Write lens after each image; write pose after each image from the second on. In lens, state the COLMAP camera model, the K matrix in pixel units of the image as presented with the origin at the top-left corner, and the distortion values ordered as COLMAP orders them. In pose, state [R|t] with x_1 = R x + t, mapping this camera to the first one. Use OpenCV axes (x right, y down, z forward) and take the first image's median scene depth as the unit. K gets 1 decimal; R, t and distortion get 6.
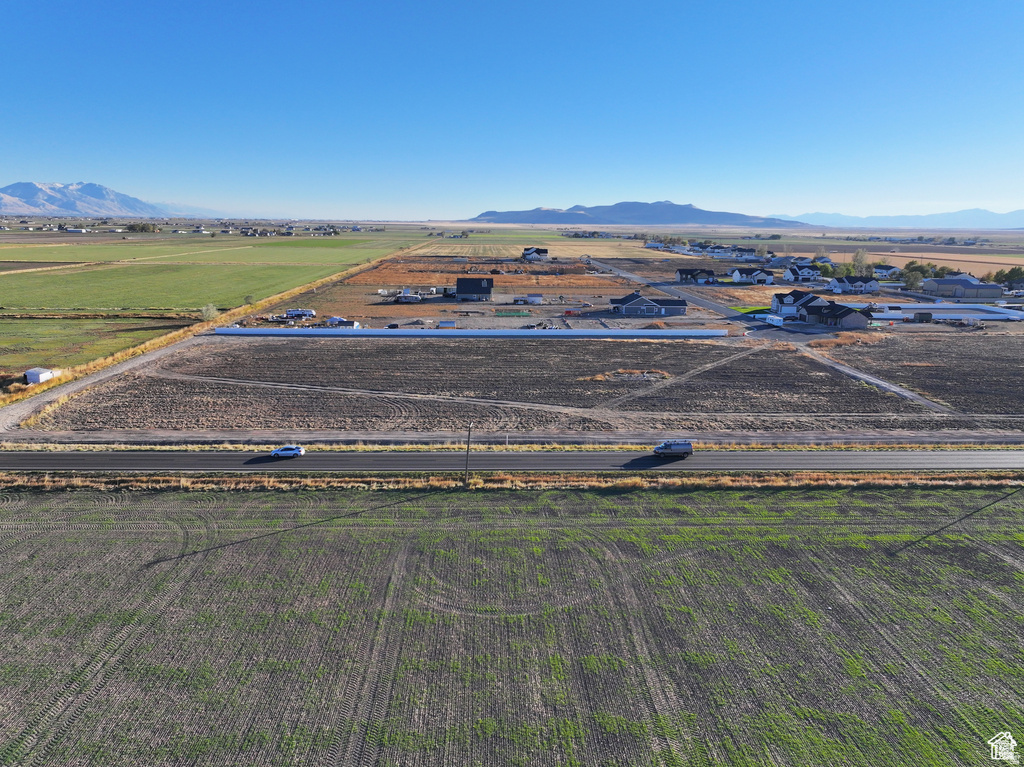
lens RADIAL K [[716.4, 0, 512.0], [0, 716.4, 383.5], [0, 0, 1]] dist [-0.005614, 0.026982]
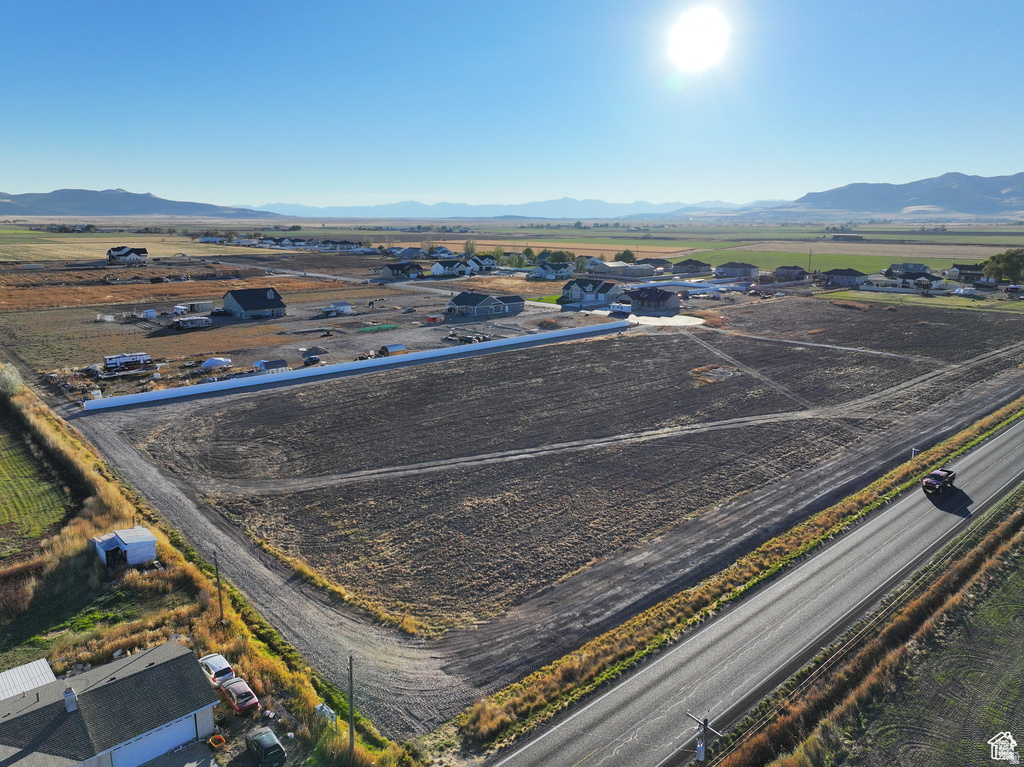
lens RADIAL K [[716.4, 0, 512.0], [0, 716.4, 383.5], [0, 0, 1]] dist [-0.005614, 0.026982]
pose [[0.760957, -0.154099, 0.630237, -0.174693], [0.146043, 0.987138, 0.065031, -0.026557], [-0.632152, 0.042556, 0.773675, 0.104288]]
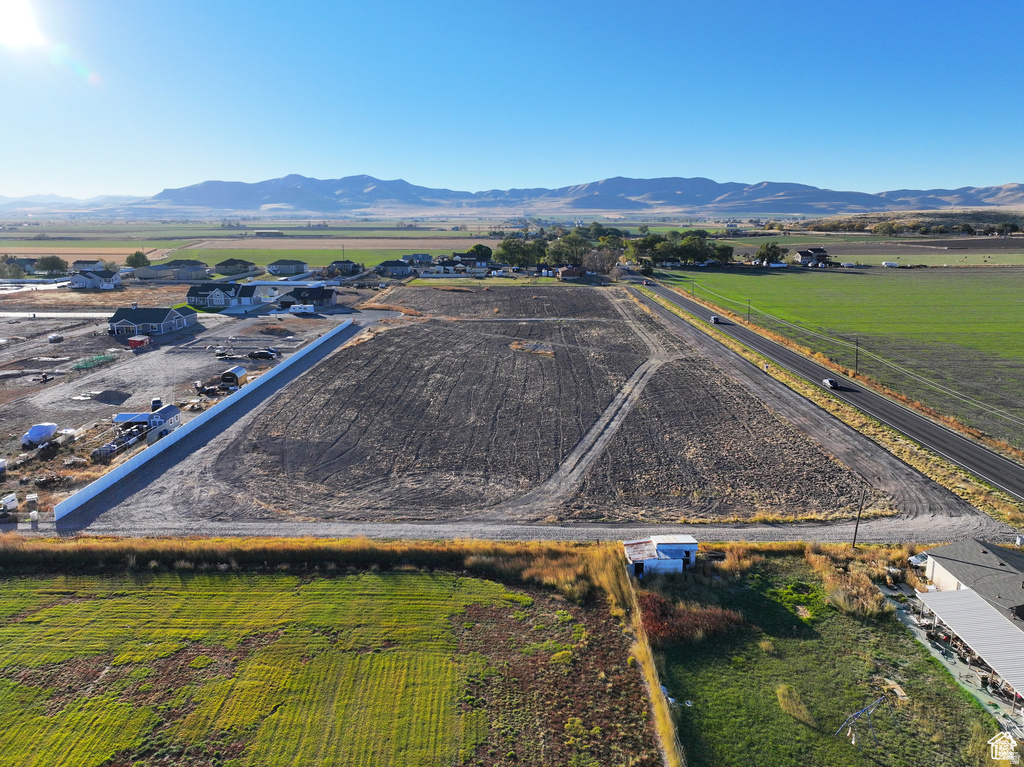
lens RADIAL K [[716.4, 0, 512.0], [0, 716.4, 383.5], [0, 0, 1]] dist [-0.005614, 0.026982]
pose [[0.039357, -0.237804, 0.970515, -0.258589], [0.217377, 0.950044, 0.223973, -0.058982], [-0.975294, 0.202153, 0.089084, 0.242588]]
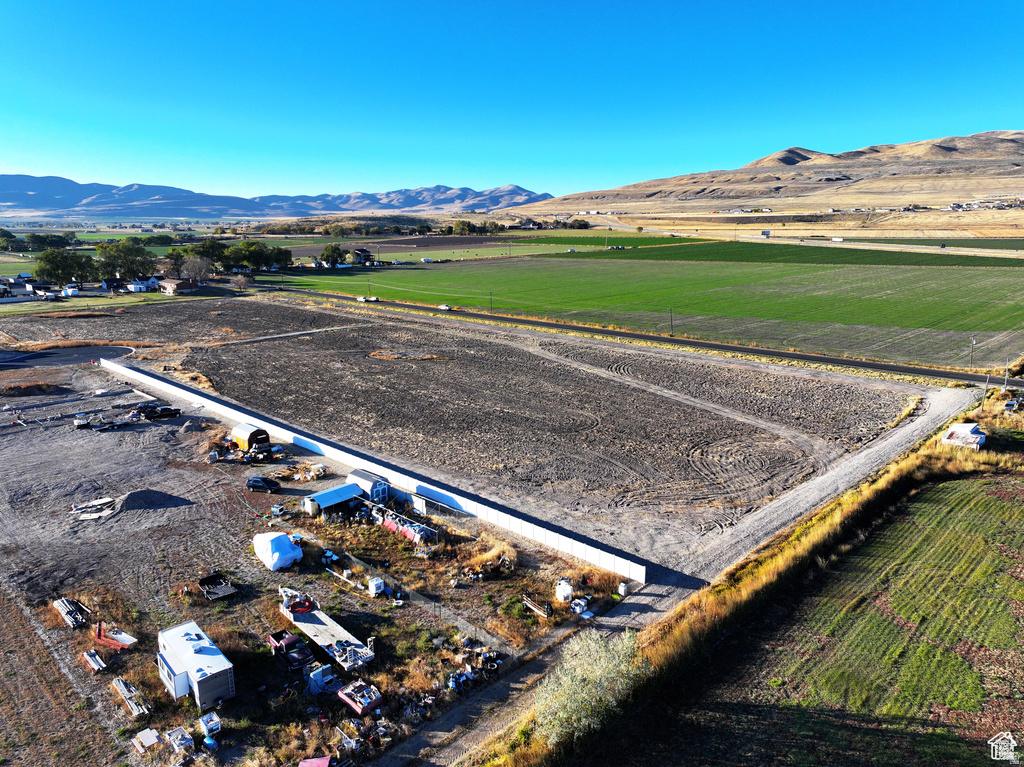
lens RADIAL K [[716.4, 0, 512.0], [0, 716.4, 383.5], [0, 0, 1]] dist [-0.005614, 0.026982]
pose [[-0.692365, -0.168034, 0.701709, -0.197289], [0.156775, 0.914240, 0.373614, -0.096685], [-0.704310, 0.368687, -0.606644, 0.413040]]
